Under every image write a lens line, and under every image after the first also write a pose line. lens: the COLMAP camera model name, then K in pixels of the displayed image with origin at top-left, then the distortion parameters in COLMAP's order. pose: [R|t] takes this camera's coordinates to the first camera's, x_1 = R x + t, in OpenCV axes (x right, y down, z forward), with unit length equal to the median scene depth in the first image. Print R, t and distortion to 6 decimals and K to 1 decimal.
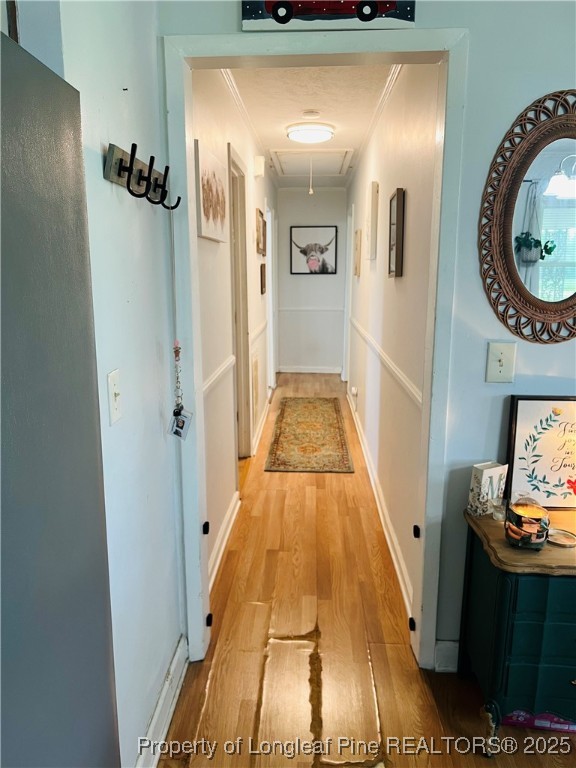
lens RADIAL K [[583.3, 0, 287.8], [0, 583.3, 384.9], [0, 0, 1]] dist [0.049696, -0.051810]
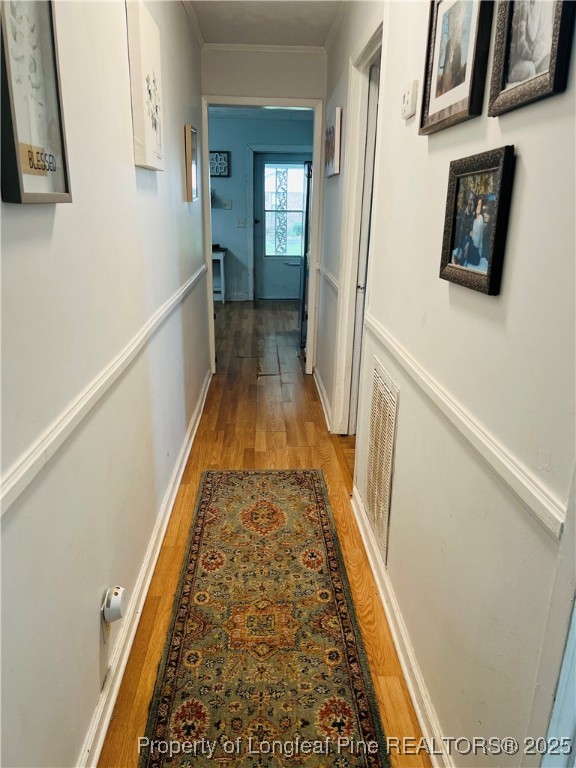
lens RADIAL K [[583.3, 0, 288.7], [0, 583.3, 384.1], [0, 0, 1]] dist [0.049696, -0.051810]
pose [[-0.996090, 0.000213, -0.088342, 0.075280], [-0.040807, 0.885805, 0.462260, -0.325541], [0.078352, 0.464058, -0.882333, 1.743093]]
